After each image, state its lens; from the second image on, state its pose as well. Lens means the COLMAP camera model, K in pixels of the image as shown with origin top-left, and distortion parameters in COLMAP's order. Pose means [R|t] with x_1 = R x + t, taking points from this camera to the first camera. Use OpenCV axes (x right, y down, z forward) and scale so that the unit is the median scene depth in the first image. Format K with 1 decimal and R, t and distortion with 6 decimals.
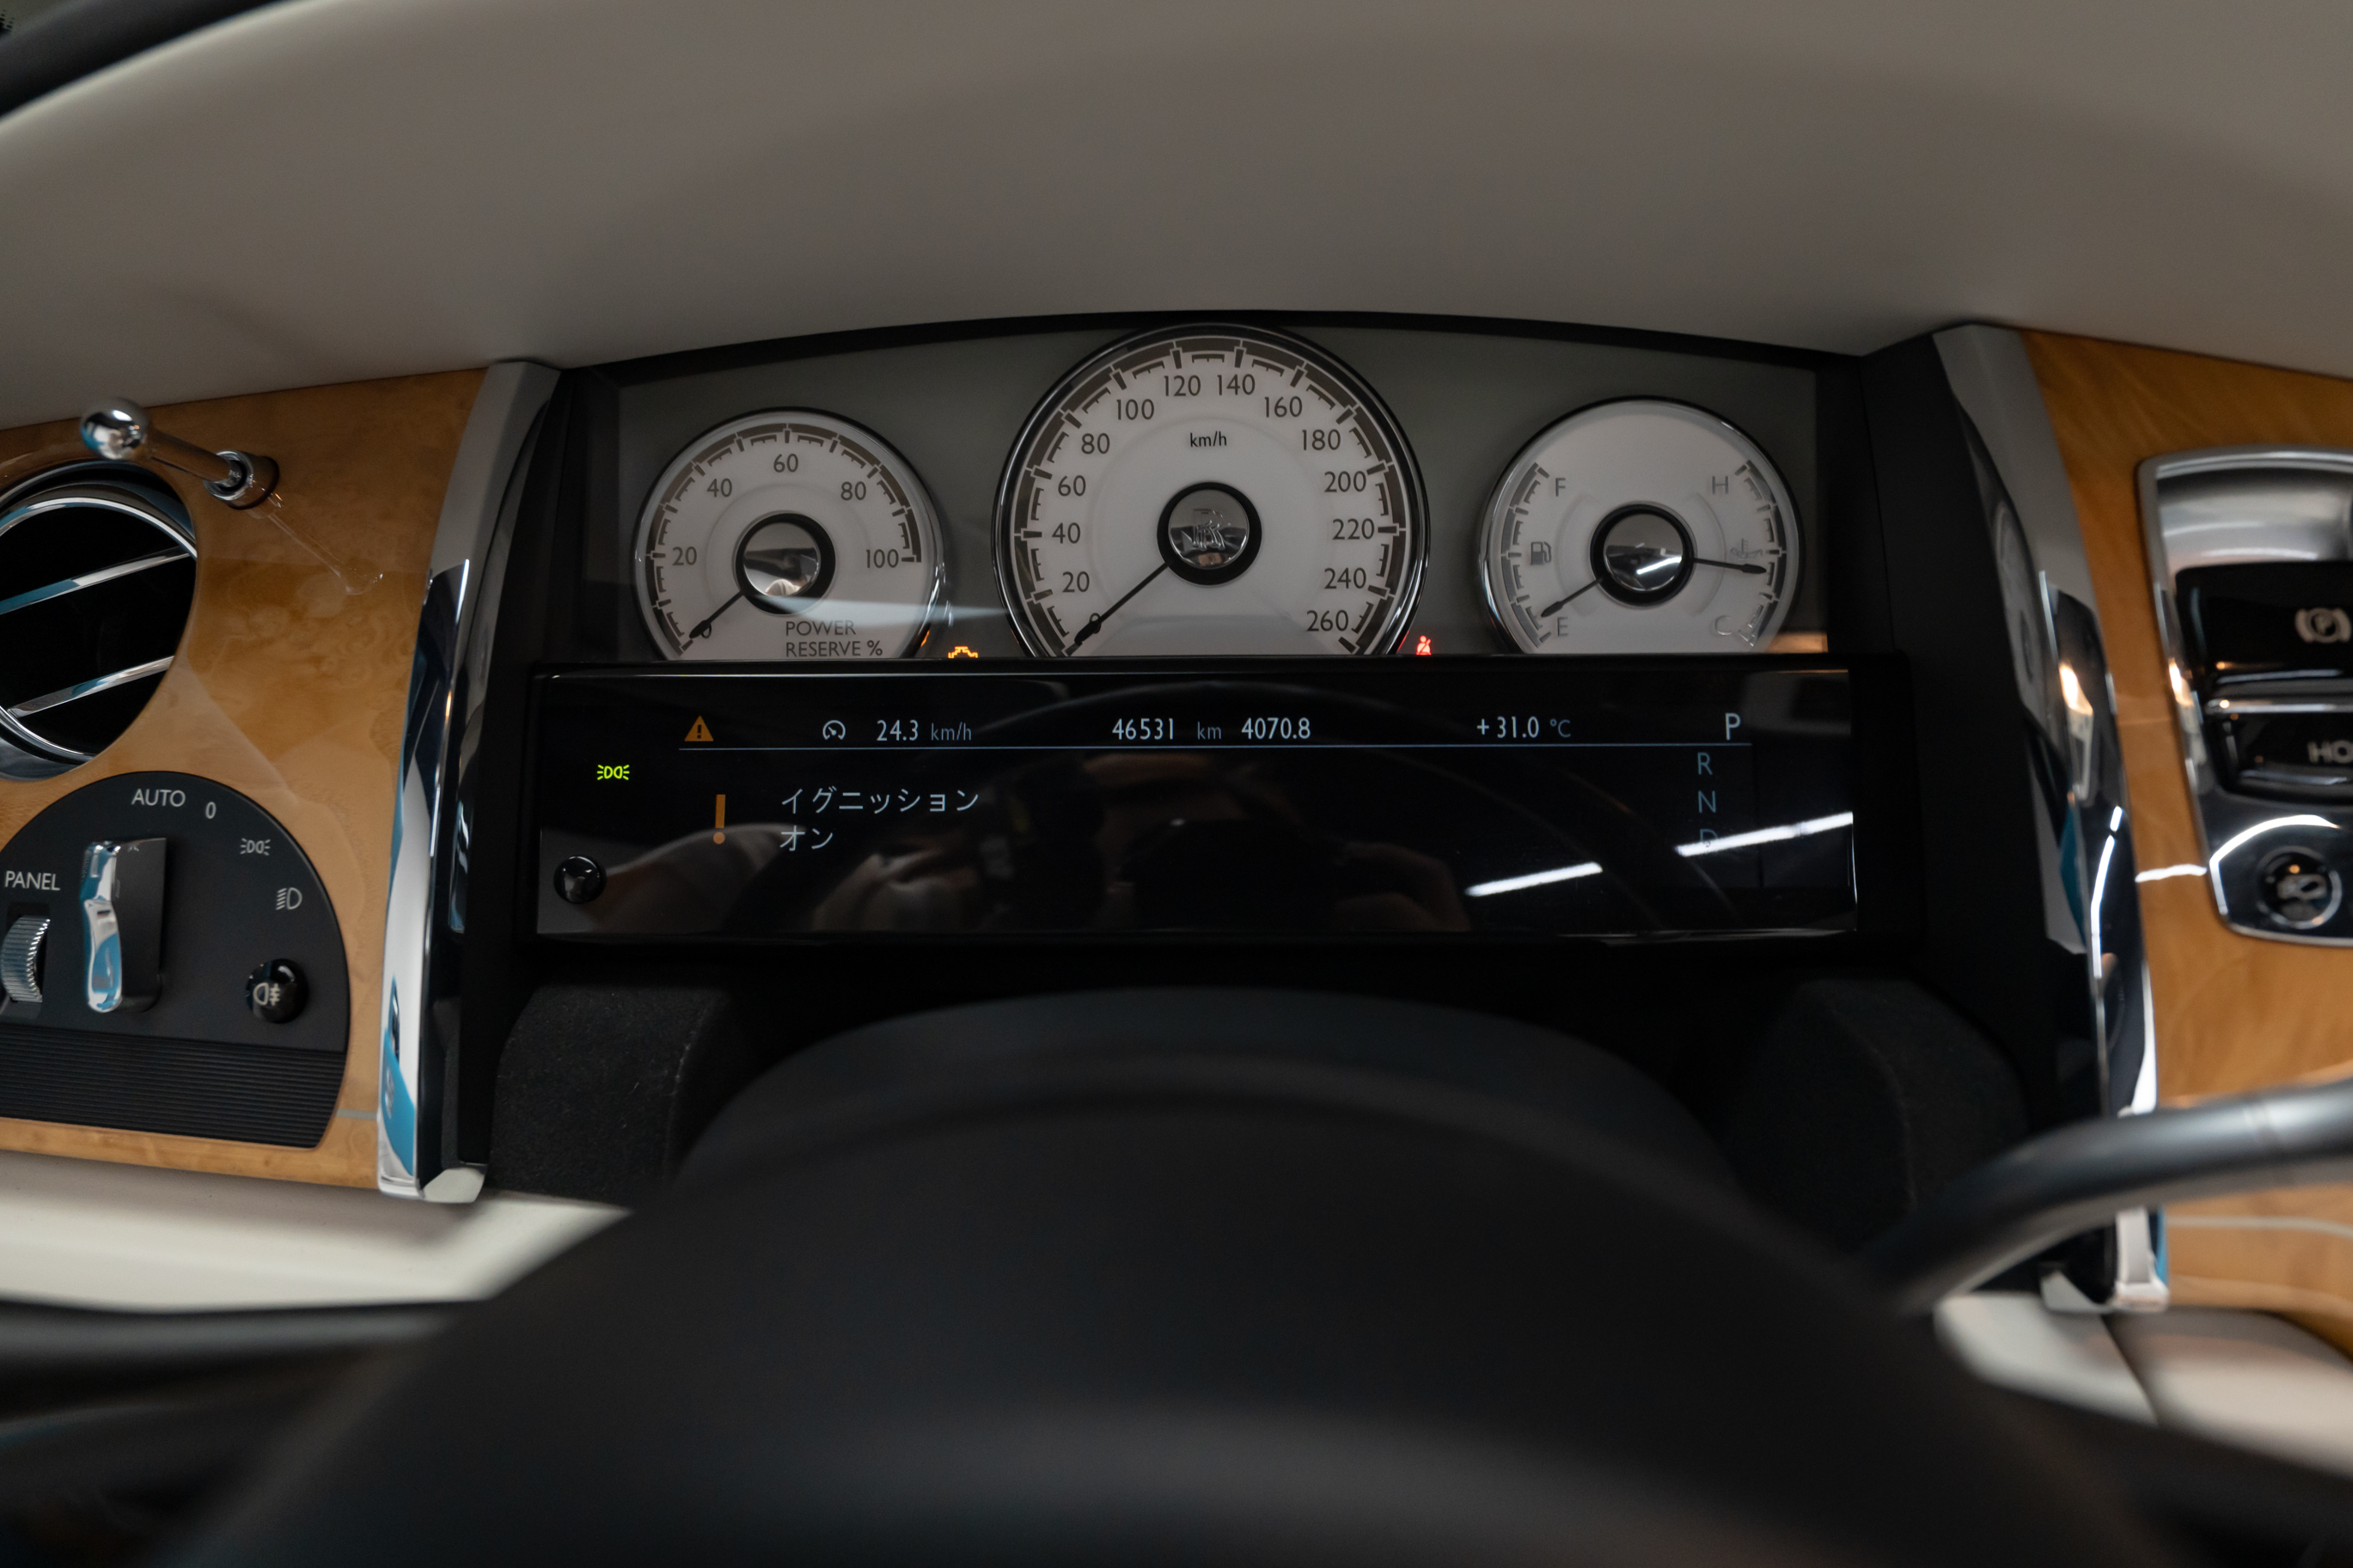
lens RADIAL K [[1278.3, 0, 1176.5], [0, 1278.3, 784.0], [0, 0, 1]] dist [-0.001754, -0.001262]
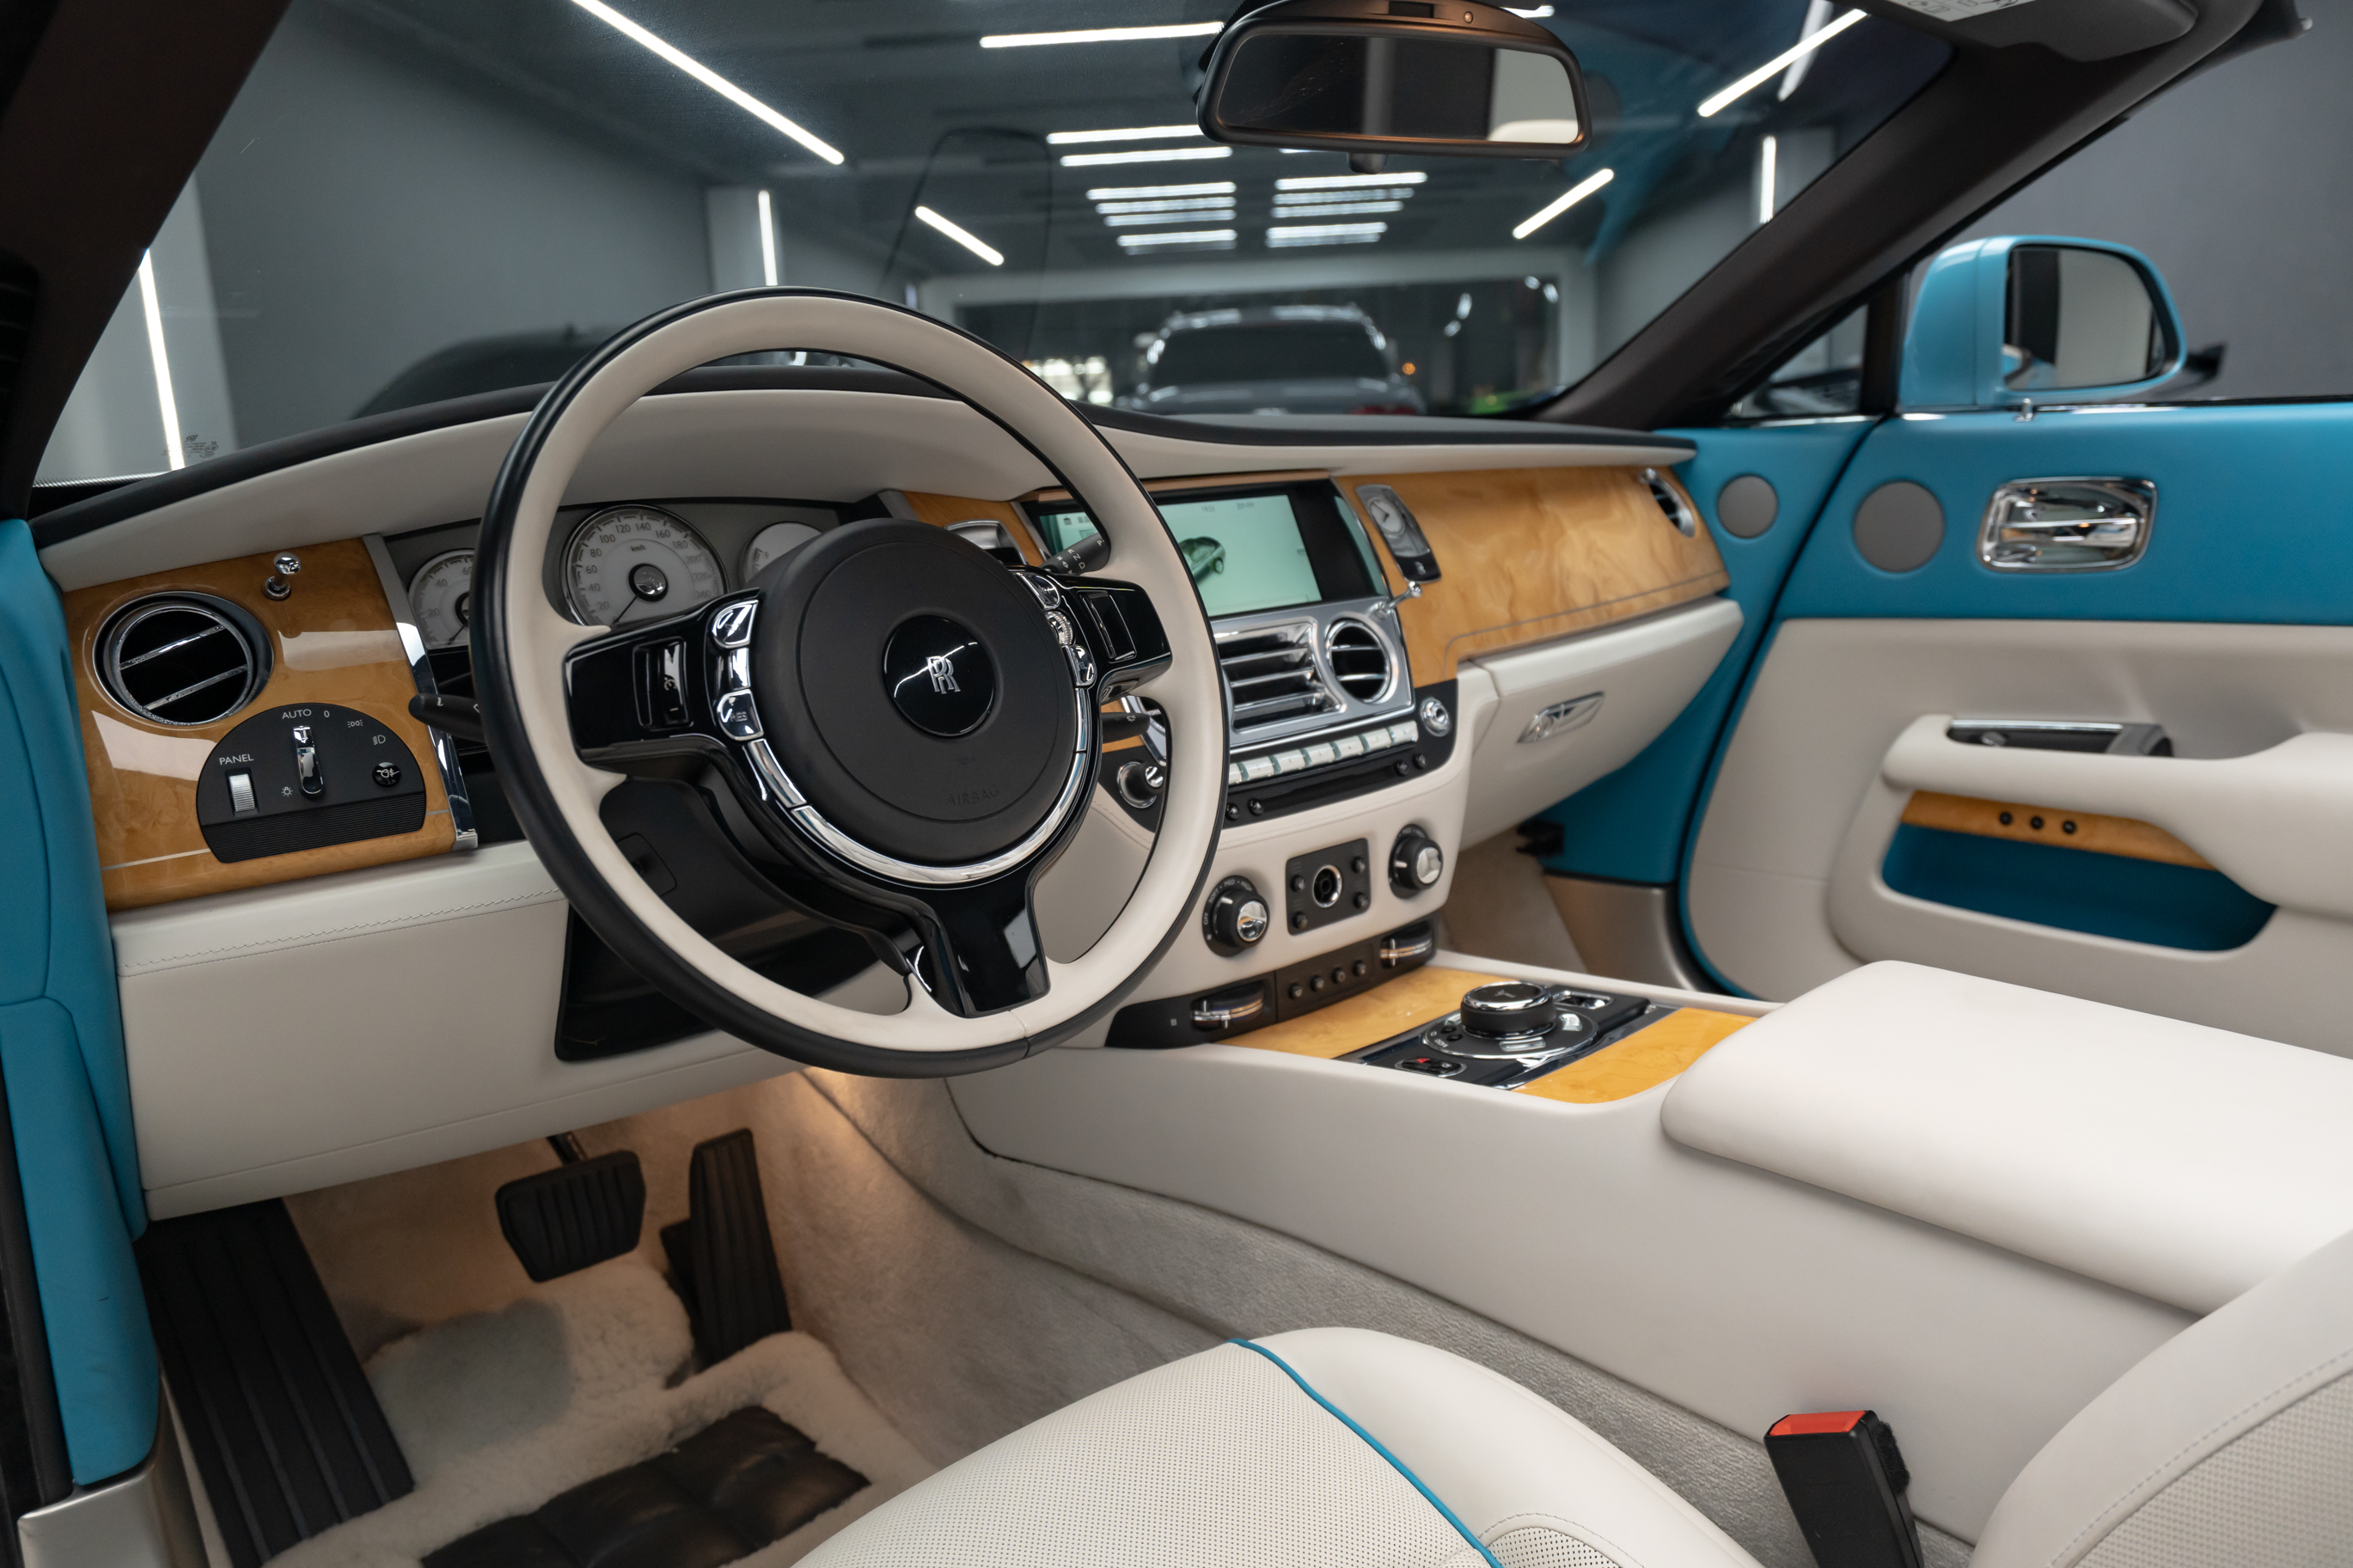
lens RADIAL K [[1682.8, 0, 1176.5], [0, 1682.8, 784.0], [0, 0, 1]] dist [-0.001320, 0.004111]
pose [[0.729796, -0.163434, 0.663842, -1.497029], [0.279409, 0.957511, -0.071437, 0.720473], [-0.623961, 0.237618, 0.744453, -2.054989]]
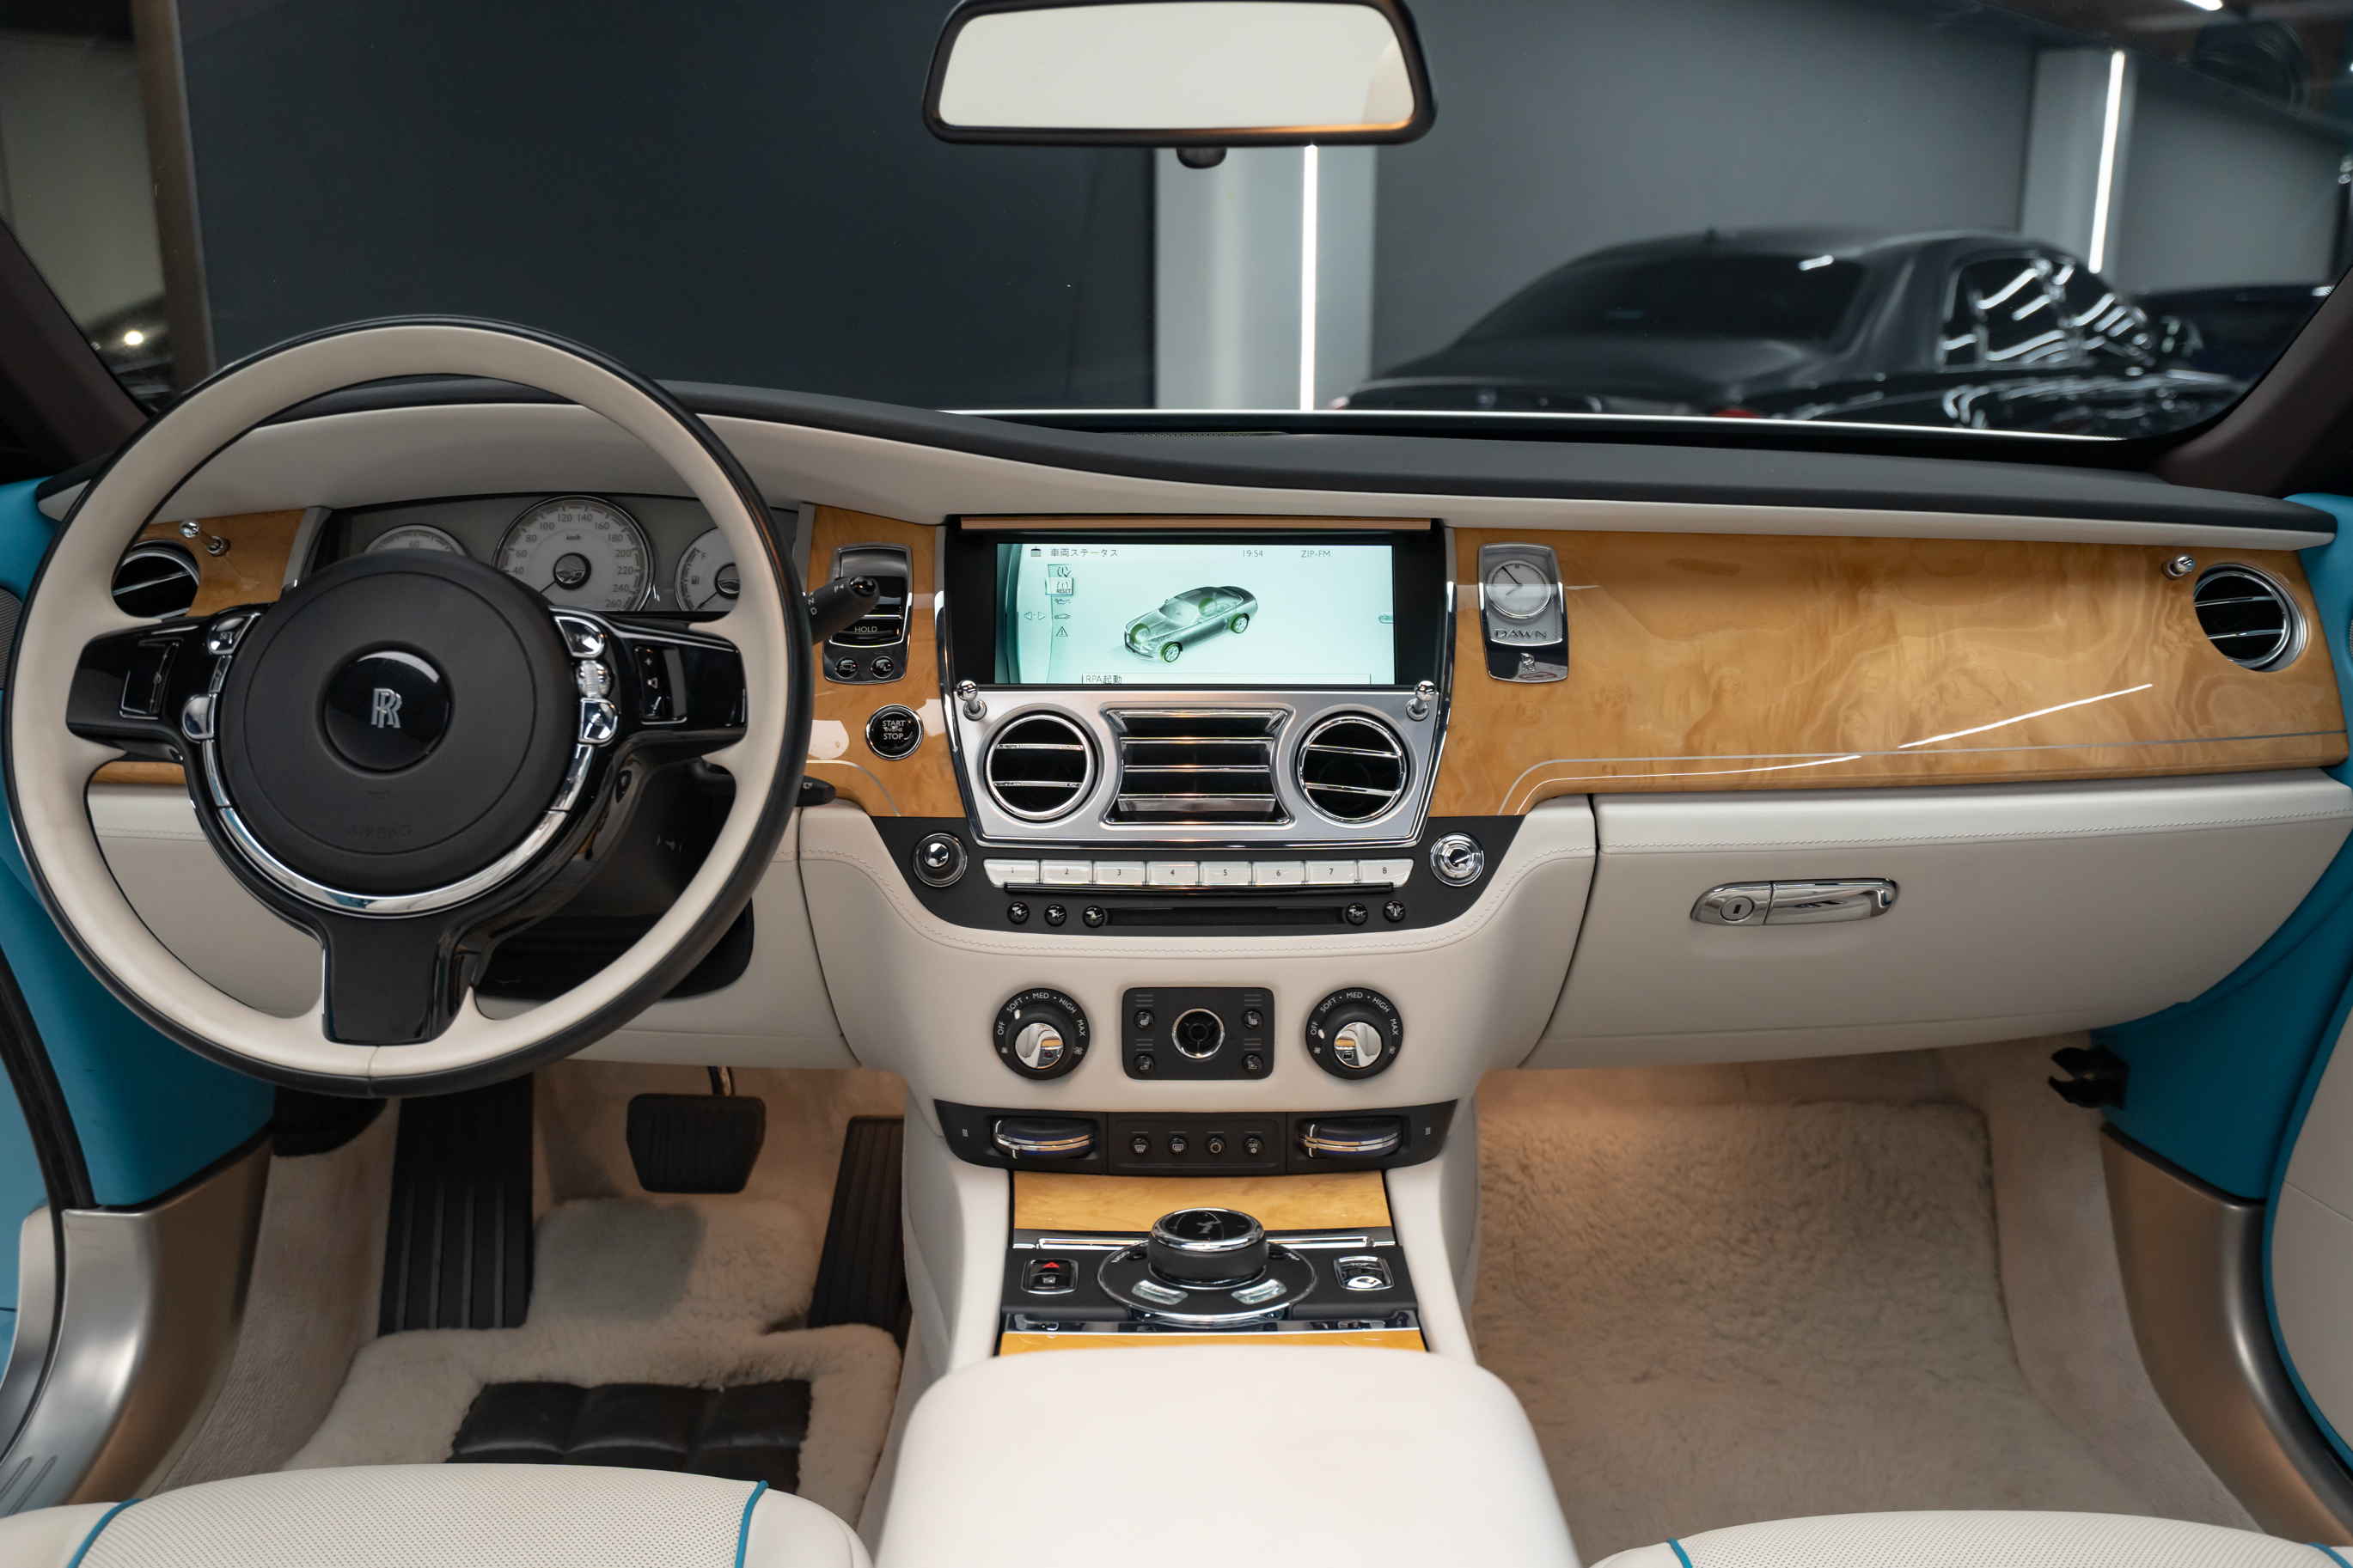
lens RADIAL K [[1907.3, 0, 1176.5], [0, 1907.3, 784.0], [0, 0, 1]] dist [0.006289, -0.000197]
pose [[0.999450, 0.007842, 0.032232, 1.167959], [-0.003098, 0.989476, -0.144665, 0.821398], [-0.033027, 0.144485, 0.988956, -2.941086]]
